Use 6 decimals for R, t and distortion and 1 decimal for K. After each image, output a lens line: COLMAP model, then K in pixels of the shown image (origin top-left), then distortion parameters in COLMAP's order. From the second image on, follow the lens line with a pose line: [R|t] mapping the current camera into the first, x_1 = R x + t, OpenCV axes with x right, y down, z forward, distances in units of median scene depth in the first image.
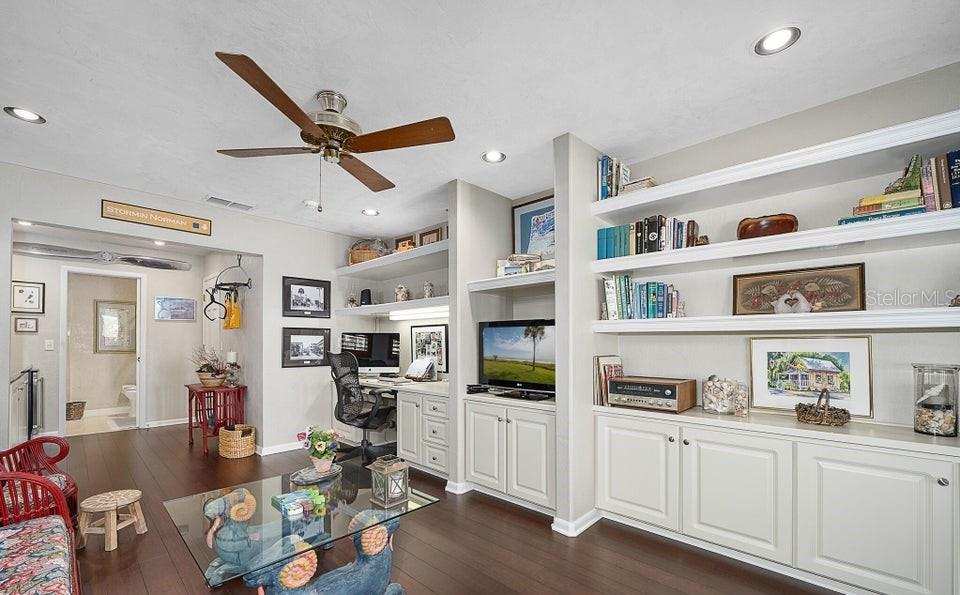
lens RADIAL K [[382.0, 0, 477.5], [0, 382.0, 340.0], [0, 0, 1]] dist [-0.012886, -0.000159]
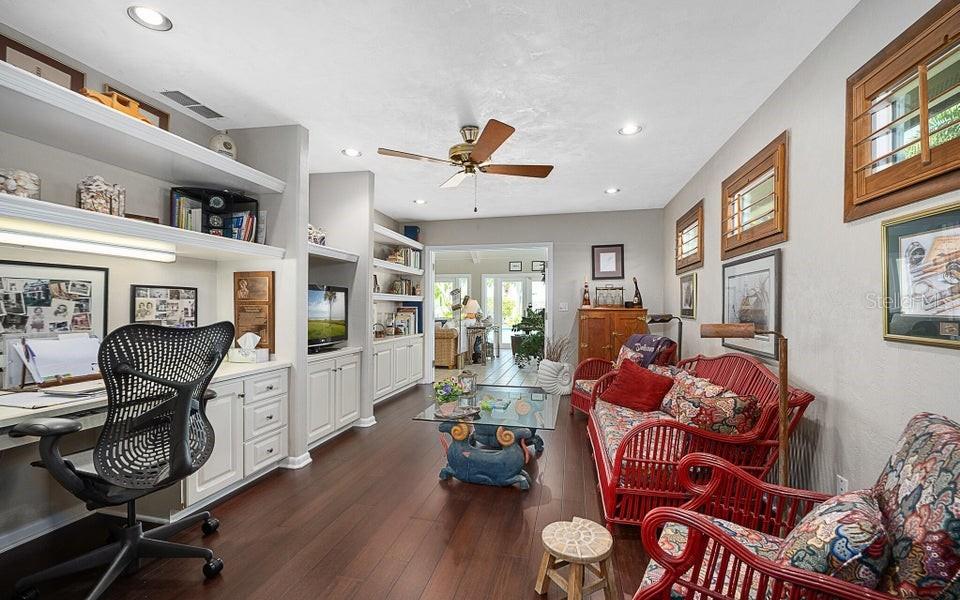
lens RADIAL K [[430.6, 0, 480.0], [0, 430.6, 300.0], [0, 0, 1]] dist [-0.000075, -0.000066]
pose [[-0.510306, 0.008009, 0.859956, -0.838855], [-0.012509, 0.999782, -0.016734, 0.006488], [-0.859902, -0.019297, -0.510094, 0.831054]]
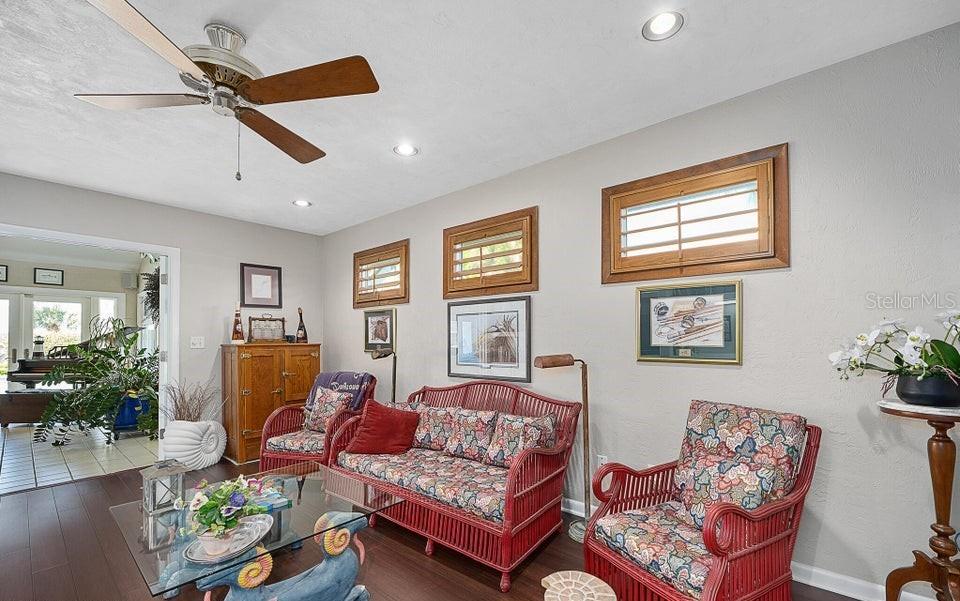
lens RADIAL K [[396.6, 0, 556.5], [0, 396.6, 332.3], [0, 0, 1]] dist [-0.010678, -0.000139]
pose [[-0.992879, -0.001846, -0.119116, -0.511442], [0.001565, 0.999592, -0.028534, 0.006123], [0.119120, -0.028517, -0.992470, 0.877660]]
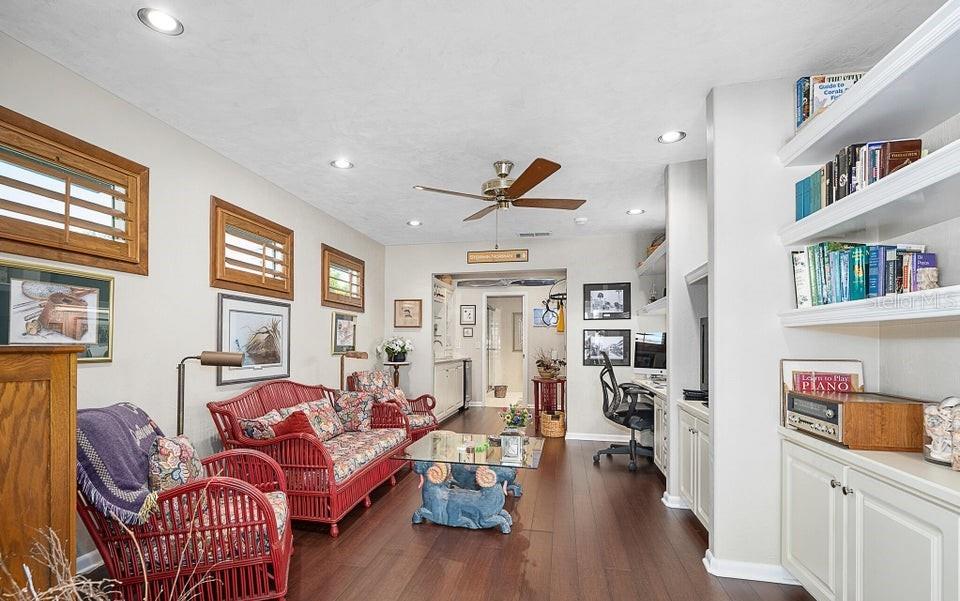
lens RADIAL K [[451.0, 0, 476.4], [0, 451.0, 340.3], [0, 0, 1]] dist [-0.000171, -0.000020]
pose [[0.530269, -0.007546, -0.847796, 0.440650], [0.004605, 0.999971, -0.006020, 0.004919], [0.847817, -0.000711, 0.530288, 0.022832]]
